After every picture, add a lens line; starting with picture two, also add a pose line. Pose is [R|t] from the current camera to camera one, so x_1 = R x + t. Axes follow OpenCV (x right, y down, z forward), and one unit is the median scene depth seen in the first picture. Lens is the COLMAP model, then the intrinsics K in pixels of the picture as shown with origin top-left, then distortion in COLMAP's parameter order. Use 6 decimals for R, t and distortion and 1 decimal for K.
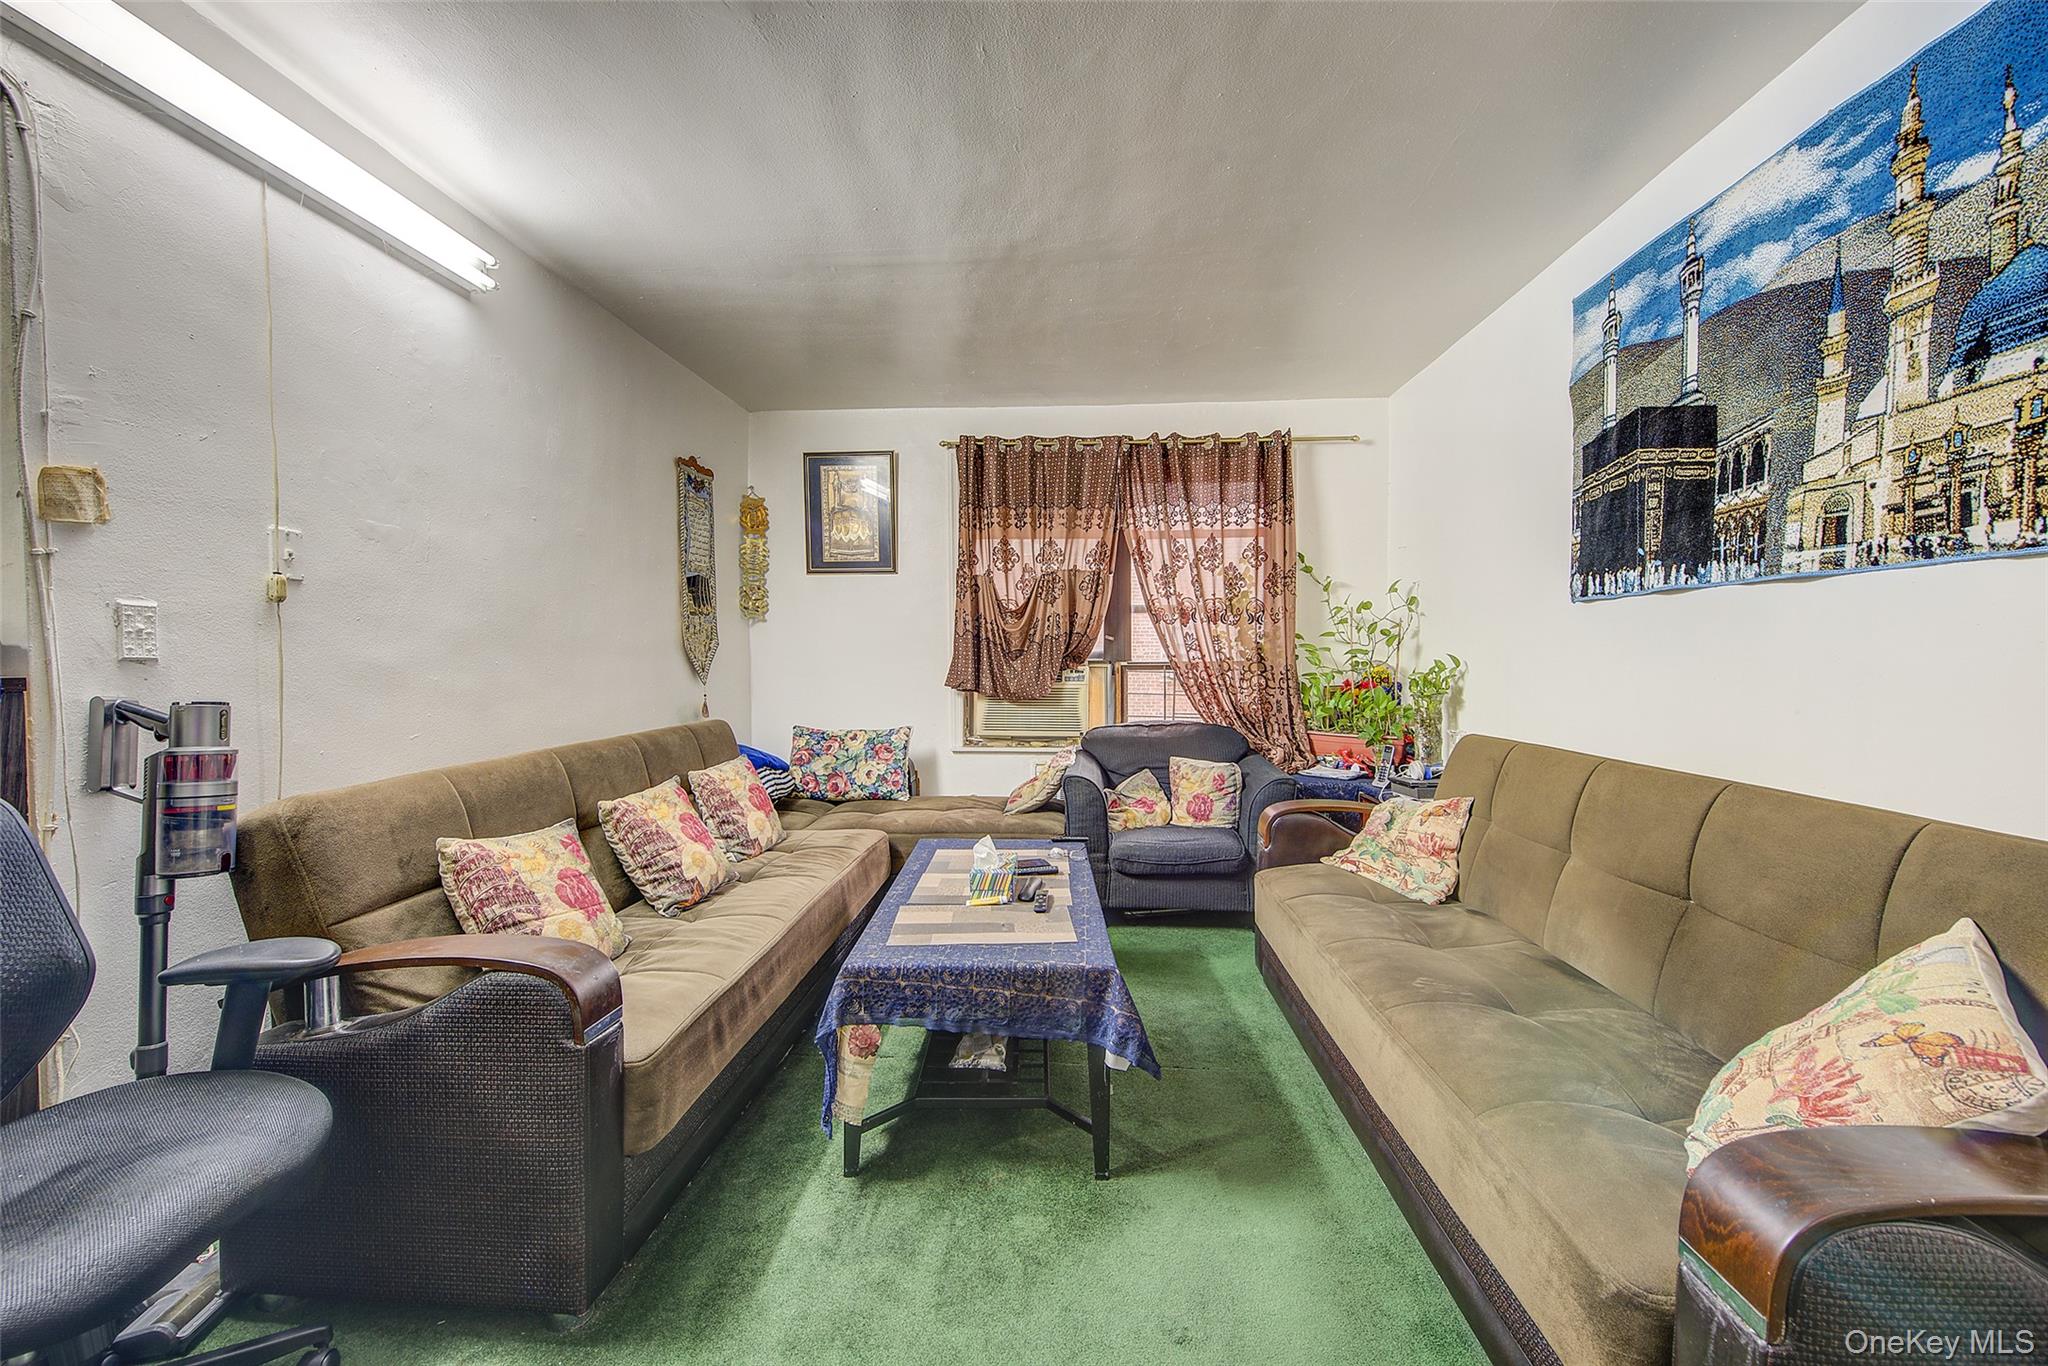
lens RADIAL K [[809.9, 0, 1028.6], [0, 809.9, 681.0], [0, 0, 1]] dist [0.001005, -0.003324]
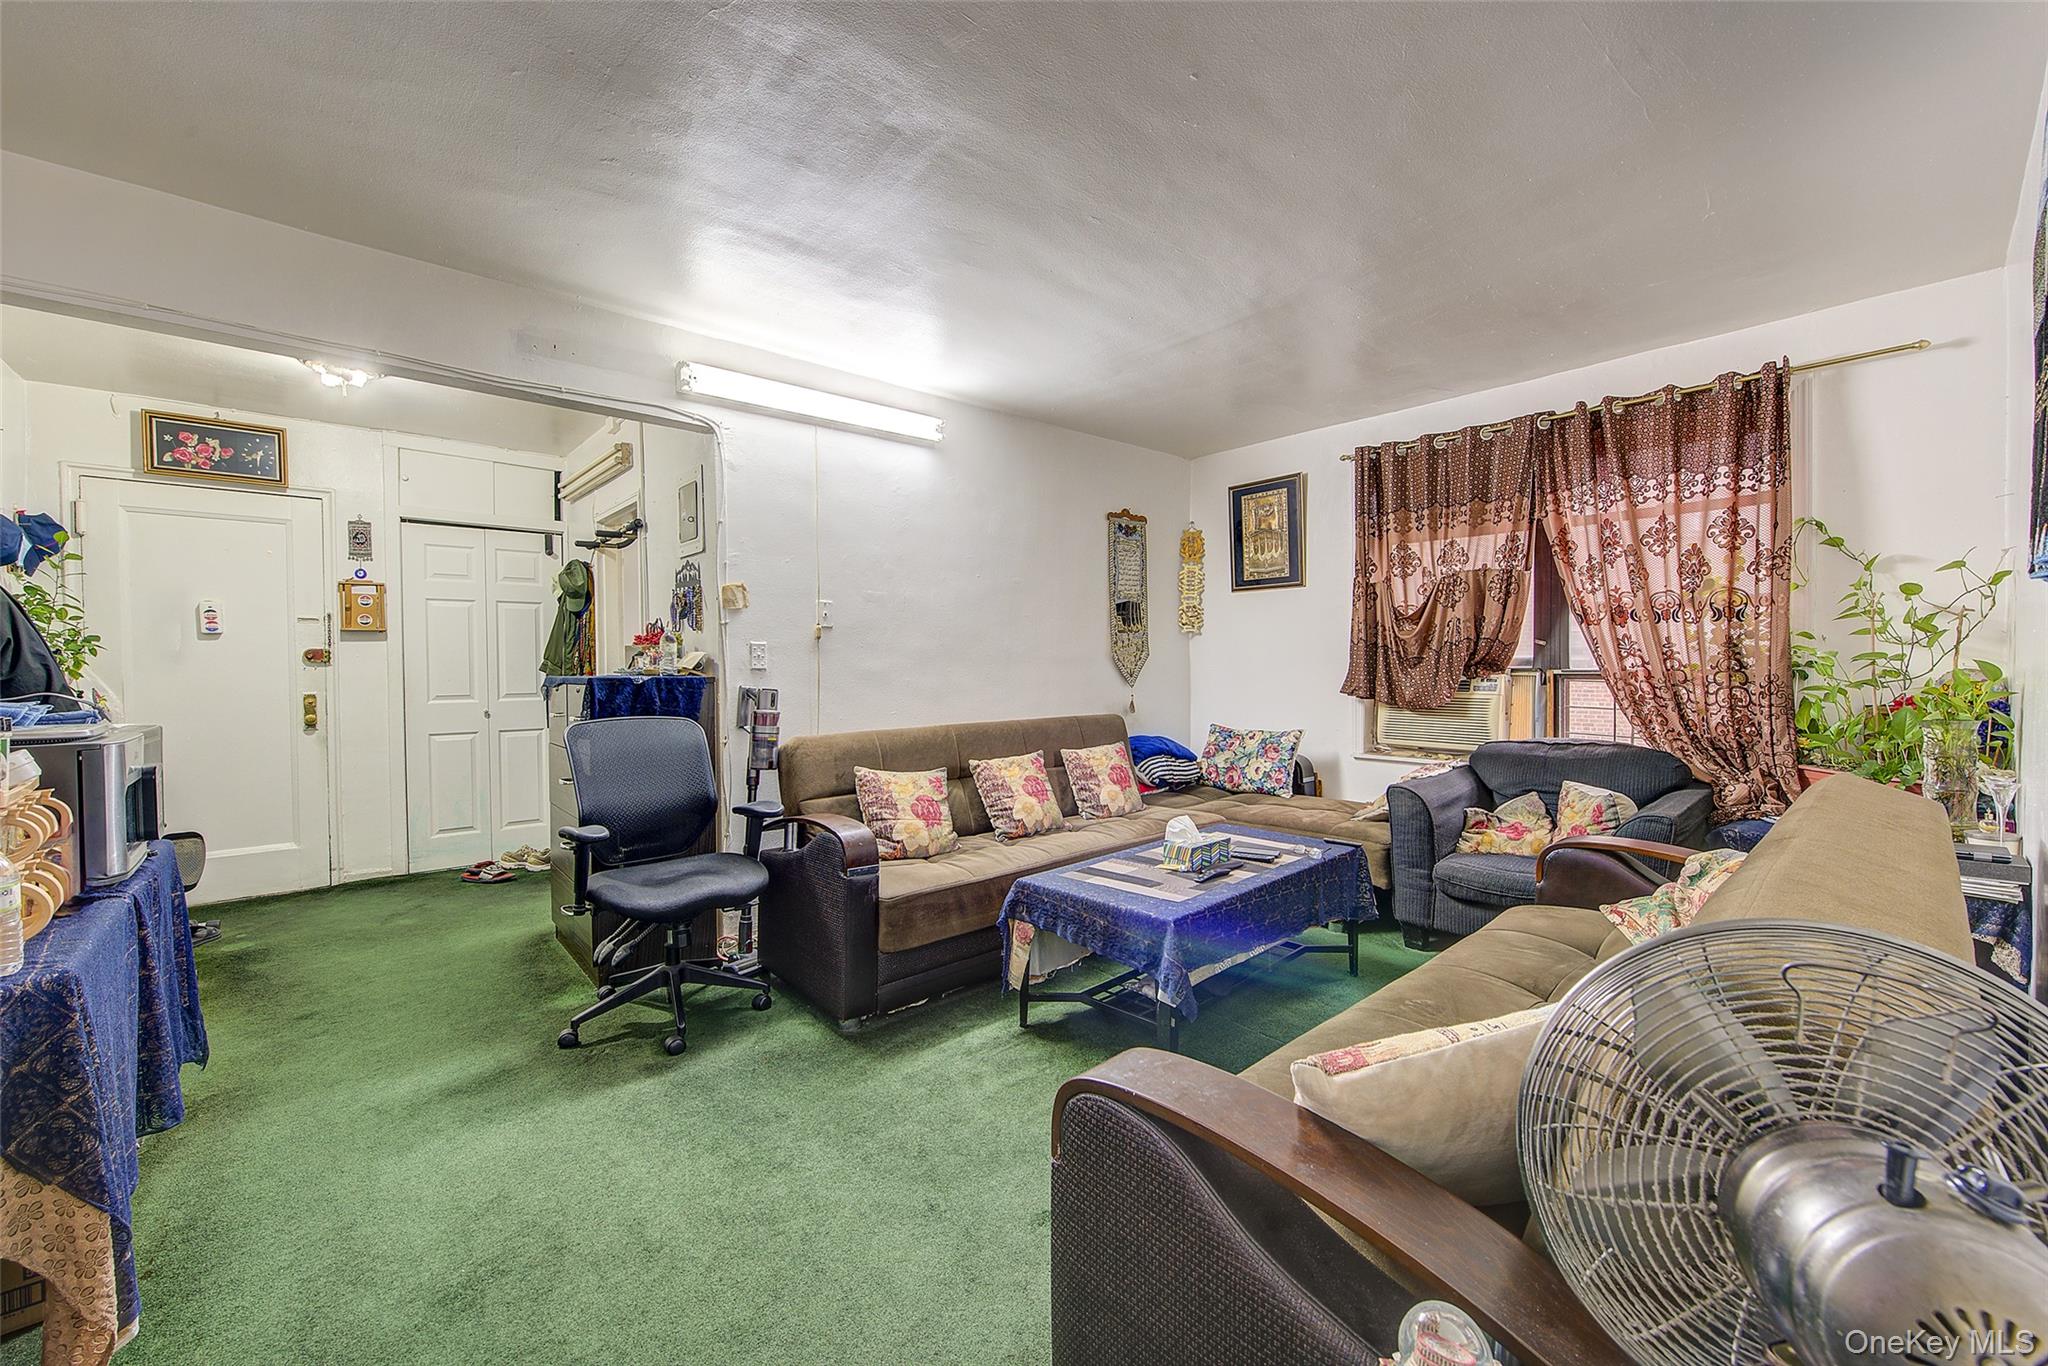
lens RADIAL K [[809.9, 0, 1029.8], [0, 809.9, 675.5], [0, 0, 1]] dist [0.001005, -0.003324]
pose [[0.708360, 0.007739, -0.705809, 0.408134], [-0.016740, 0.999843, -0.005837, -0.003736], [0.705653, 0.015951, 0.708378, -0.011602]]
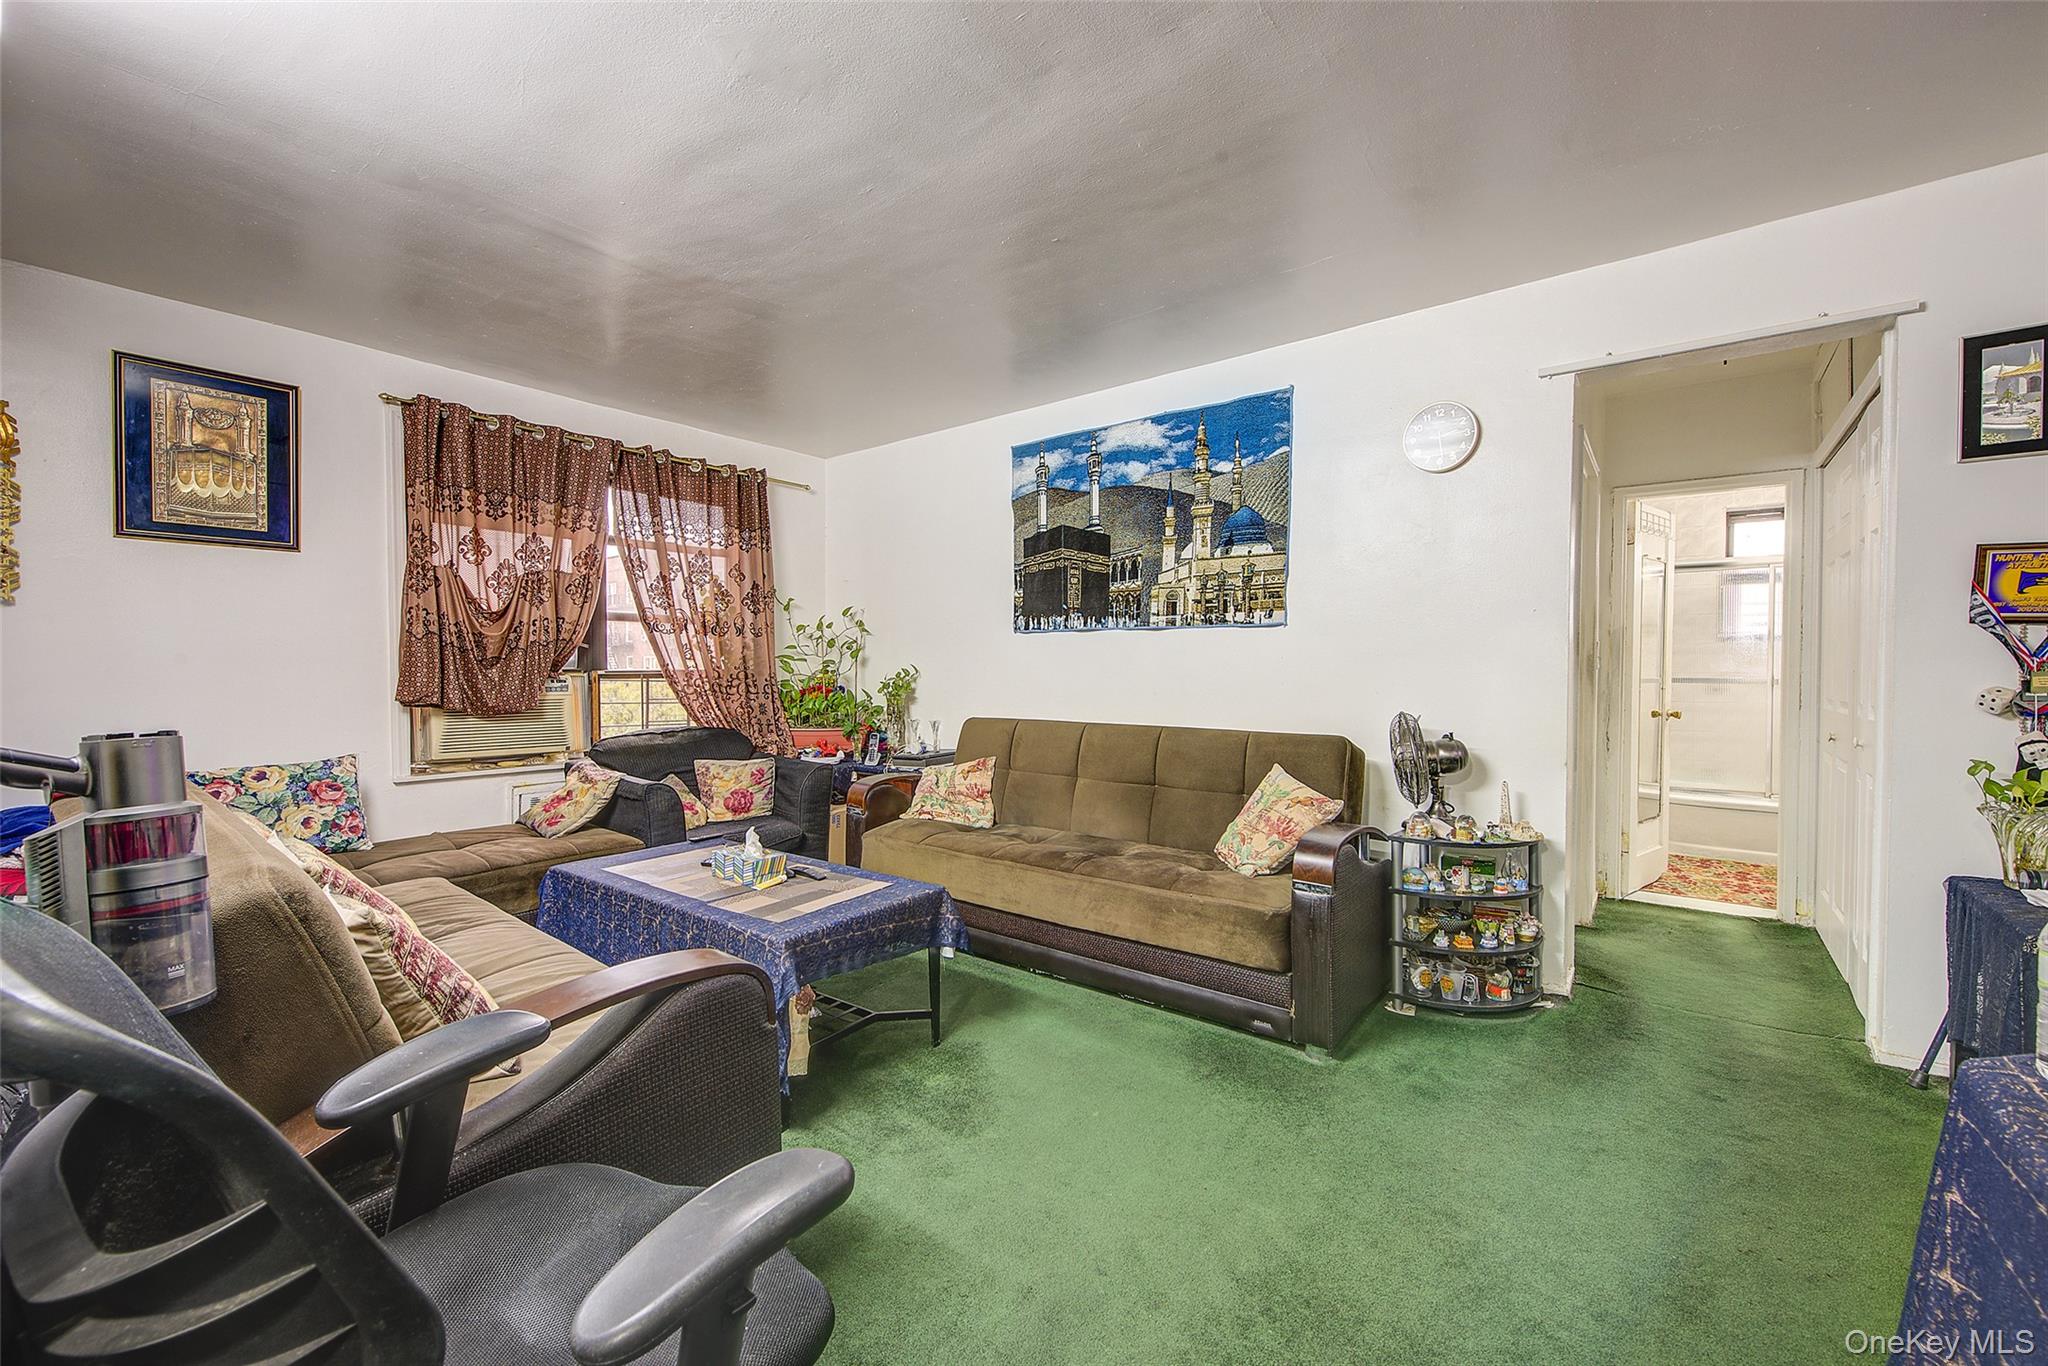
lens RADIAL K [[809.9, 0, 1030.2], [0, 809.9, 679.7], [0, 0, 1]] dist [0.001005, -0.003324]
pose [[0.571085, -0.010190, 0.820828, -0.474295], [0.021709, 0.999761, -0.002693, 0.001099], [-0.820604, 0.019358, 0.571169, 0.037960]]
